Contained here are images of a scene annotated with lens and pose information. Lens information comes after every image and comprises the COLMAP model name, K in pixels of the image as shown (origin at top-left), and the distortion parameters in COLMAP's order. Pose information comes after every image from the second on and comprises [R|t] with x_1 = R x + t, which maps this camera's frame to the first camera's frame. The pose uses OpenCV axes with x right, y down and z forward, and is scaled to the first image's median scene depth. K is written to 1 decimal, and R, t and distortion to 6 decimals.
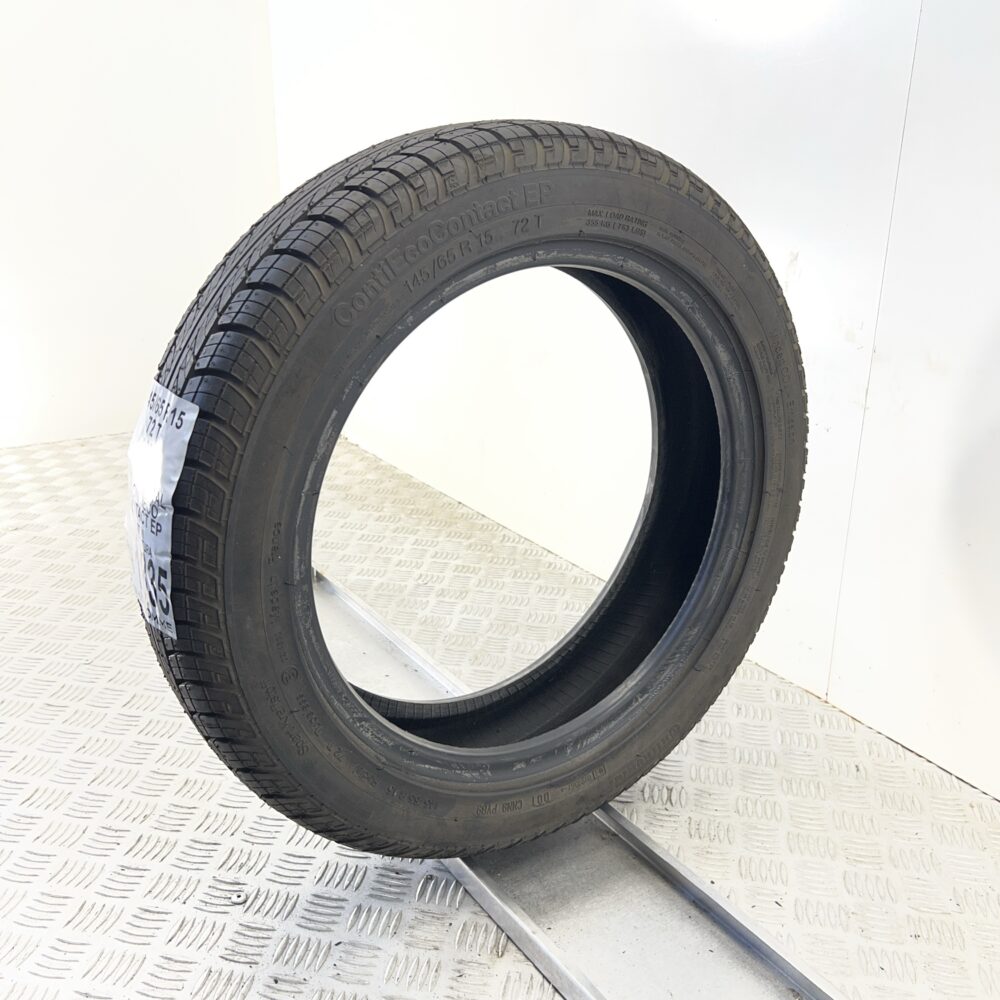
lens RADIAL K [[1106.9, 0, 500.1], [0, 1106.9, 500.3], [0, 0, 1]] dist [-0.017177, 0.000000]
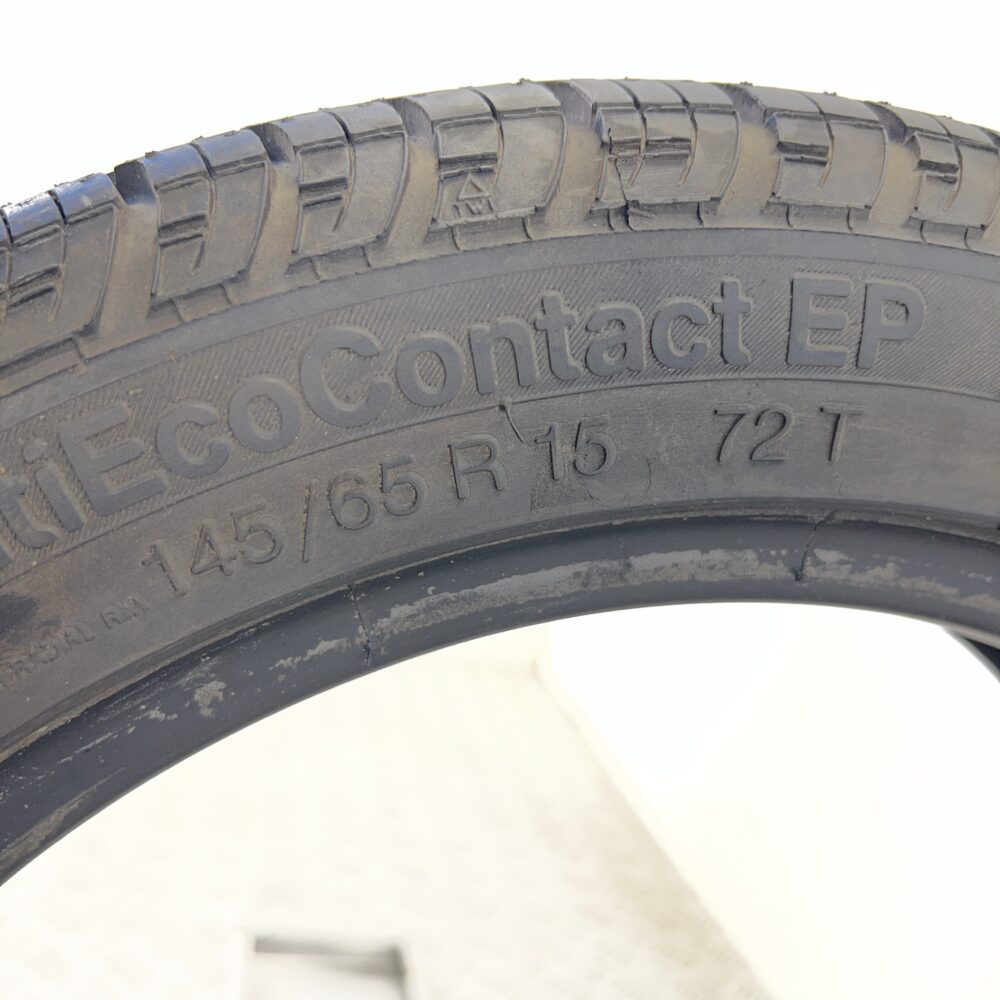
lens RADIAL K [[1106.9, 0, 499.9], [0, 1106.9, 499.3], [0, 0, 1]] dist [-0.017177, 0.000000]
pose [[0.907301, 0.214667, -0.361558, 0.061052], [-0.283371, 0.947430, -0.148584, -0.185443], [0.310655, 0.237265, 0.920434, 0.771189]]
